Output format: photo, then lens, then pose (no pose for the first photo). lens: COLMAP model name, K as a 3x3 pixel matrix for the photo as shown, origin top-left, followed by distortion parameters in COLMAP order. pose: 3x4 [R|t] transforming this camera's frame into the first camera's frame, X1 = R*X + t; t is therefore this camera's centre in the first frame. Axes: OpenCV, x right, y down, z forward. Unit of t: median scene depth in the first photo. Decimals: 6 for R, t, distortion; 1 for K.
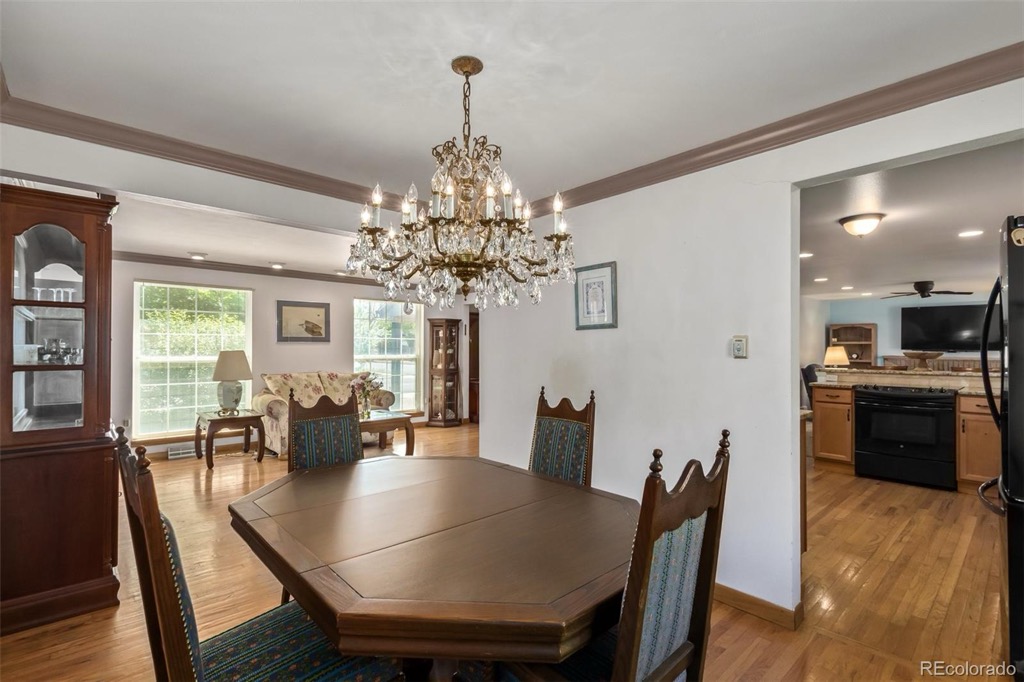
lens RADIAL K [[471.3, 0, 516.8], [0, 471.3, 343.1], [0, 0, 1]] dist [0.004619, -0.001071]
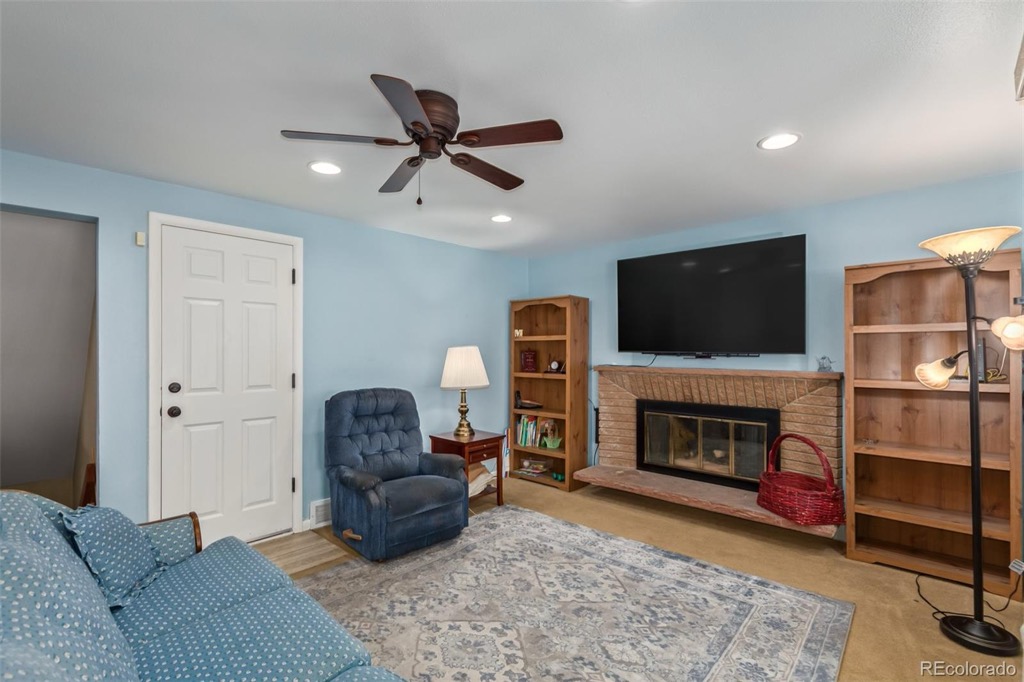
lens RADIAL K [[471.3, 0, 509.9], [0, 471.3, 348.4], [0, 0, 1]] dist [0.004619, -0.001071]
pose [[0.997310, -0.007509, 0.072915, 0.847651], [0.007327, 0.999969, 0.002771, 0.010508], [-0.072934, -0.002229, 0.997334, 0.691938]]
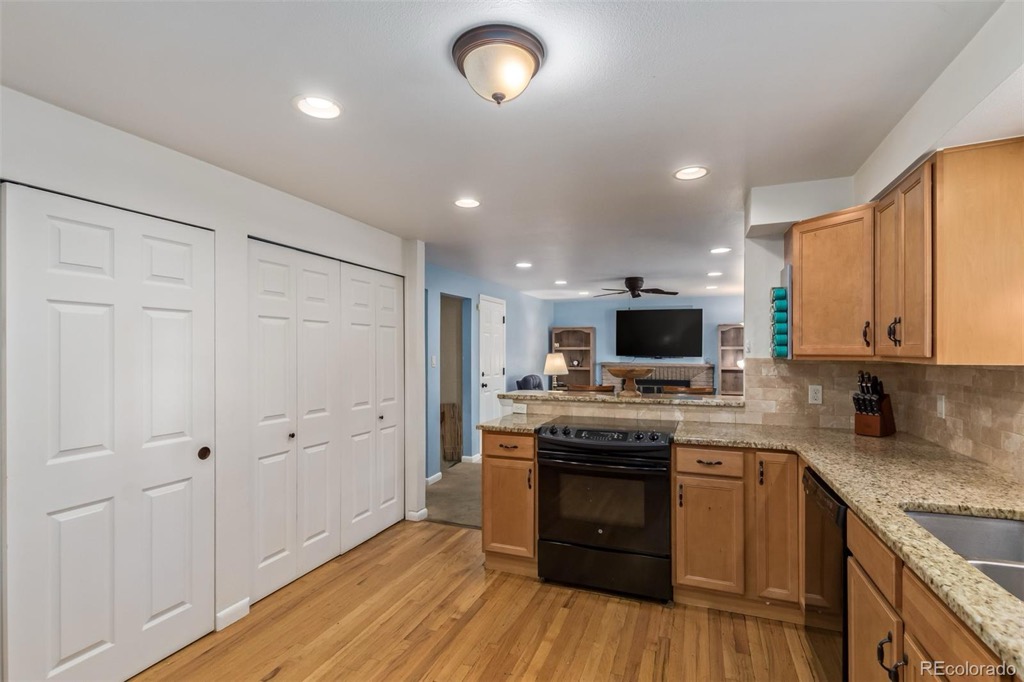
lens RADIAL K [[471.3, 0, 516.1], [0, 471.3, 350.6], [0, 0, 1]] dist [0.004619, -0.001071]
pose [[0.896764, -0.006922, 0.442455, 0.286483], [0.002281, 0.999937, 0.011020, -0.008757], [-0.442503, -0.008873, 0.896723, 0.323471]]
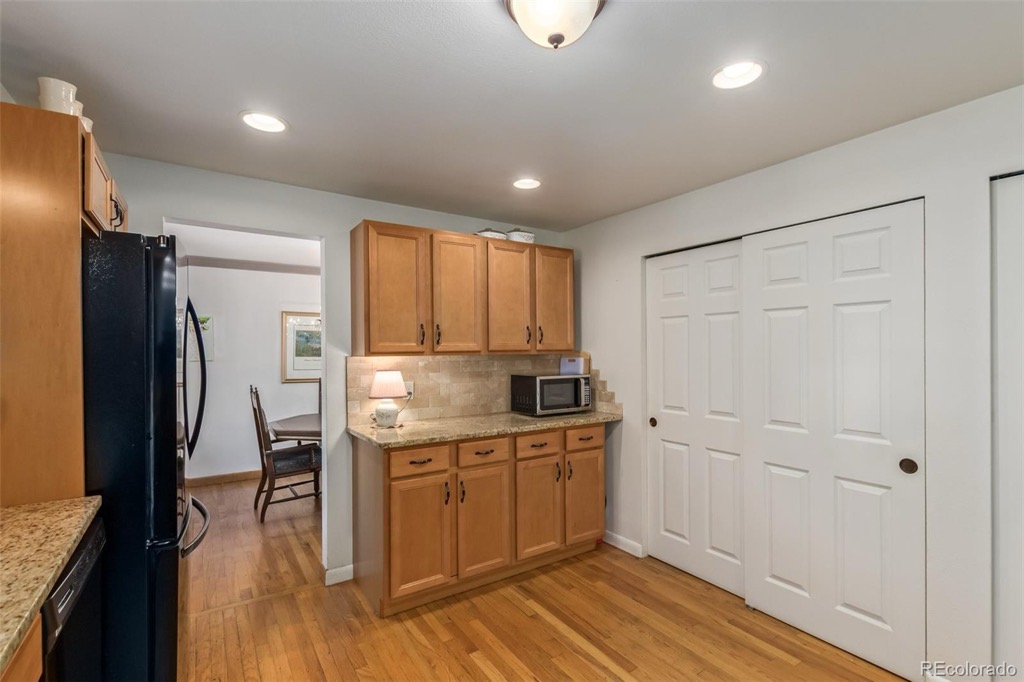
lens RADIAL K [[471.3, 0, 512.5], [0, 471.3, 350.4], [0, 0, 1]] dist [0.004619, -0.001071]
pose [[-0.151744, 0.001587, -0.988418, 0.530029], [0.013667, 0.999906, -0.000493, -0.005843], [0.988325, -0.013583, -0.151752, 0.512105]]
